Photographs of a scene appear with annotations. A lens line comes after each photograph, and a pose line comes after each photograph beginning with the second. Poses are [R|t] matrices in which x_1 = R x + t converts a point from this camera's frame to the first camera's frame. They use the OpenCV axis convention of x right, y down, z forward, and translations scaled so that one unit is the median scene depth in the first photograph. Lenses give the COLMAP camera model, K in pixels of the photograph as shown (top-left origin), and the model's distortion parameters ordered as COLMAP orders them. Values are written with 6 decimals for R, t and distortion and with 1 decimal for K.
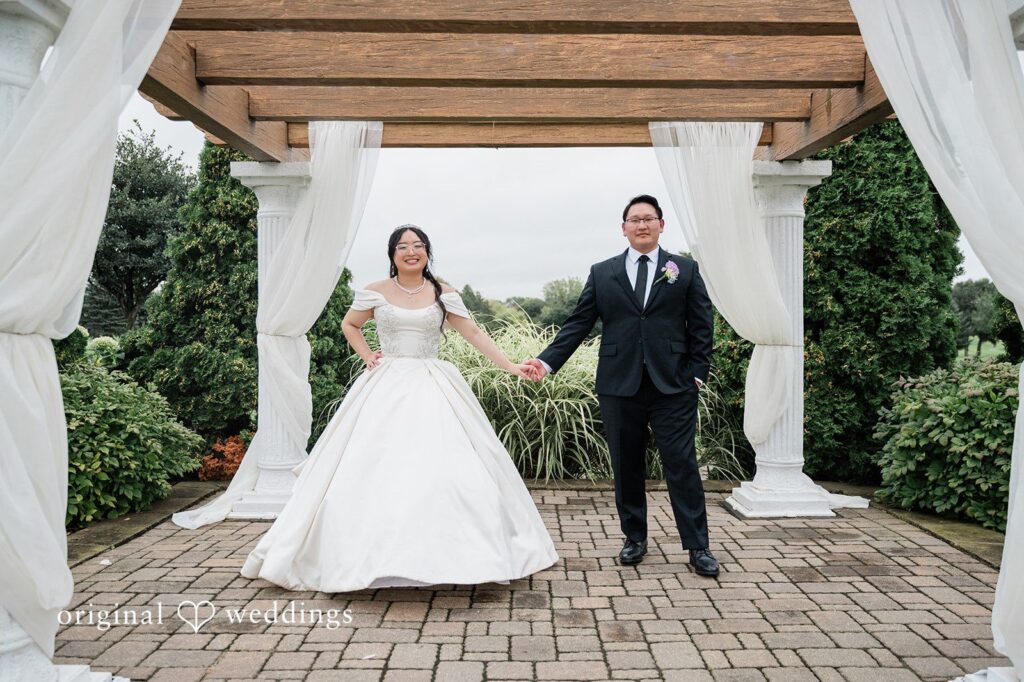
lens RADIAL K [[858.3, 0, 512.0], [0, 858.3, 341.0], [0, 0, 1]] dist [-0.001425, -0.002858]
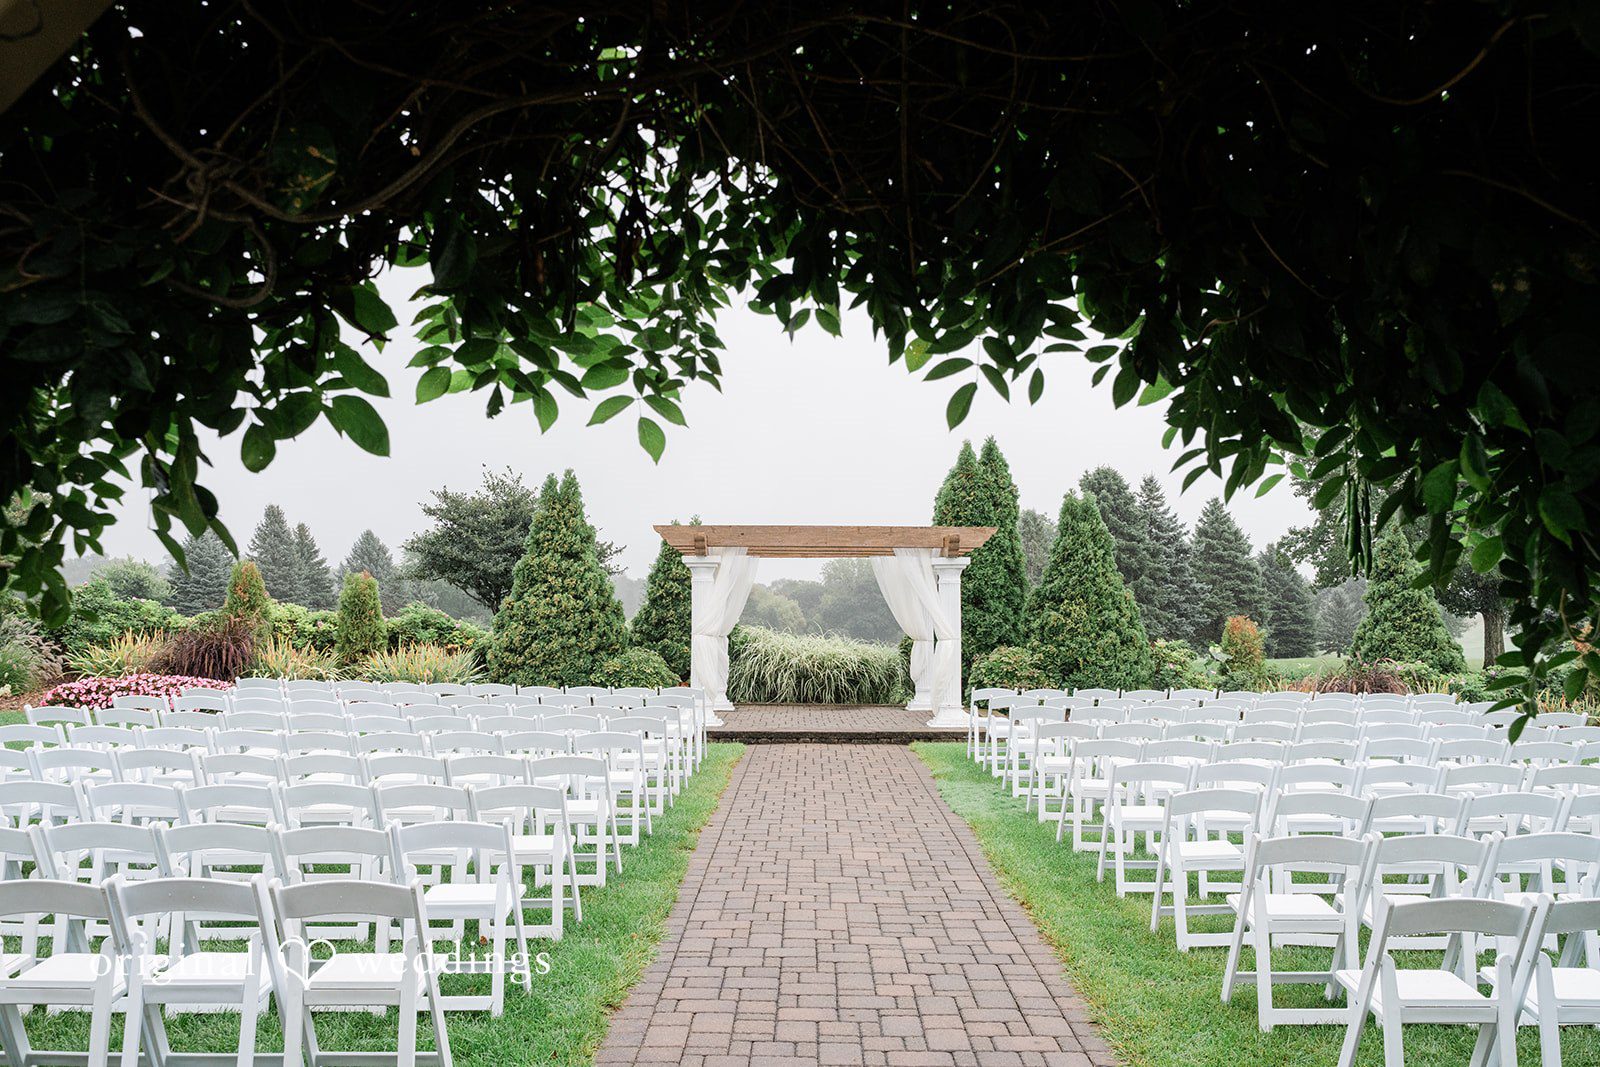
lens RADIAL K [[1341.1, 0, 800.0], [0, 1341.1, 533.5], [0, 0, 1]] dist [-0.001425, -0.002858]
pose [[0.999800, 0.003328, 0.019722, -0.116087], [-0.001745, 0.996816, -0.079717, 0.006599], [-0.019924, 0.079667, 0.996622, -2.906163]]
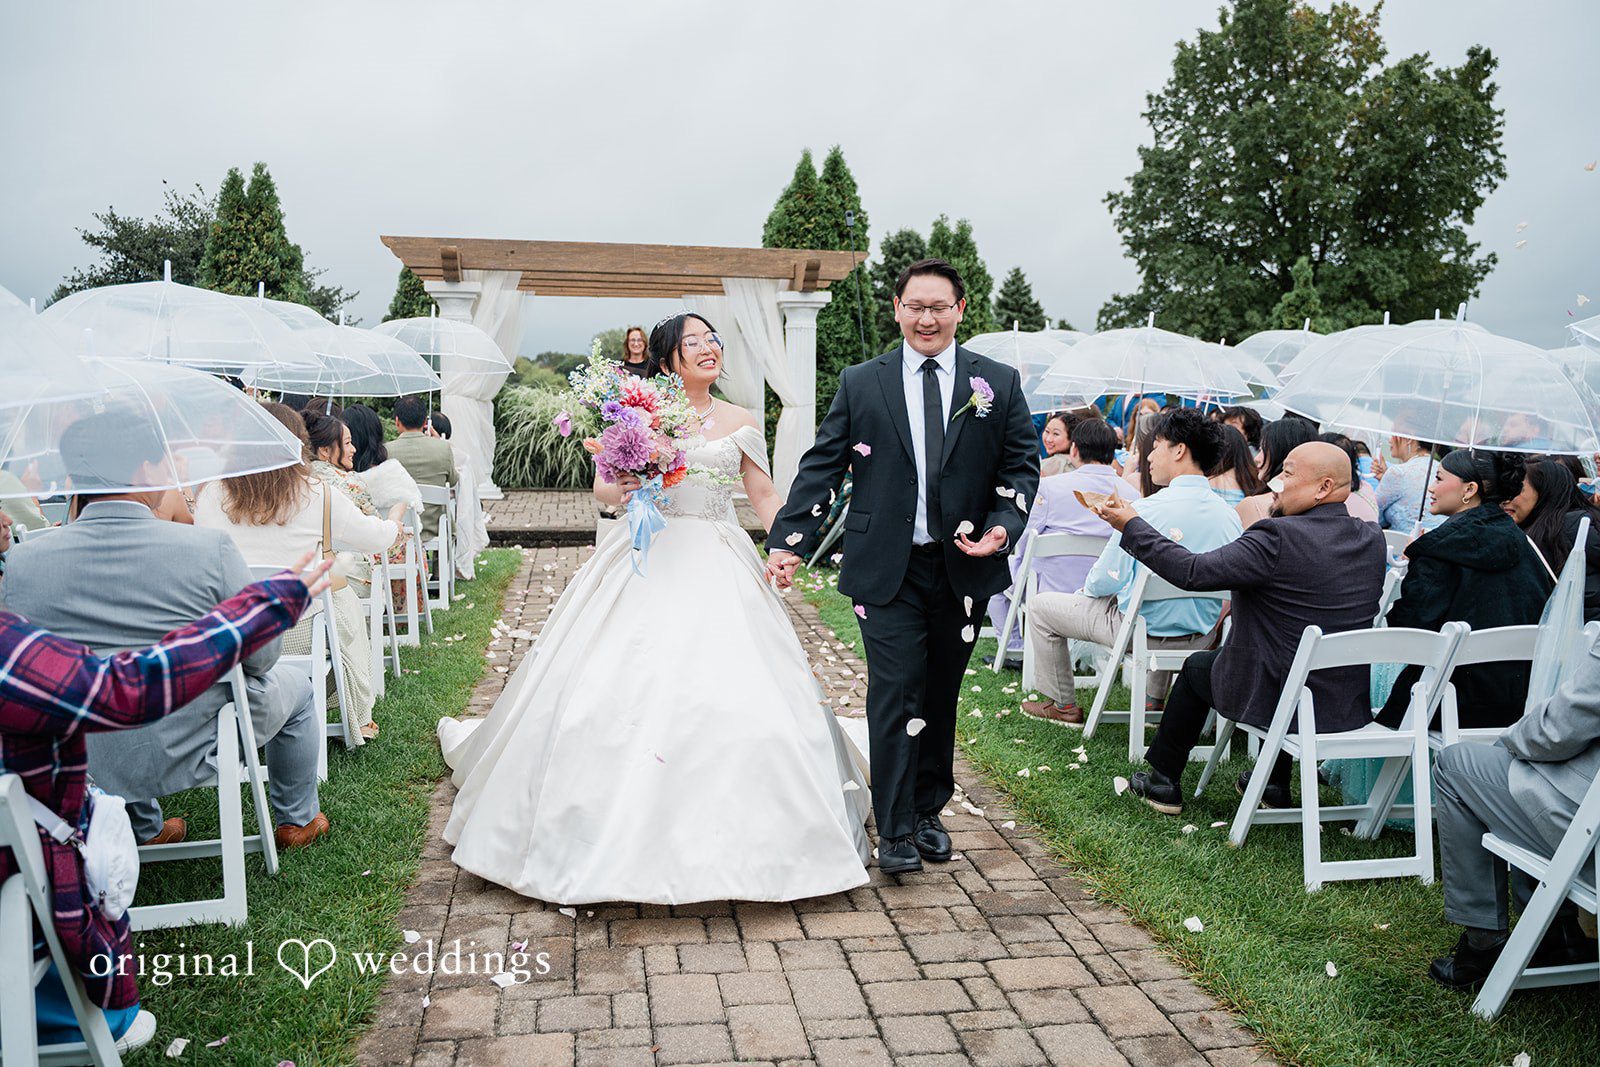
lens RADIAL K [[1341.1, 0, 800.0], [0, 1341.1, 533.5], [0, 0, 1]] dist [-0.001425, -0.002858]
pose [[0.981404, -0.007924, 0.191789, -0.154470], [-0.008258, 0.996480, 0.083425, 0.033568], [-0.191775, -0.083457, 0.977884, -1.990734]]
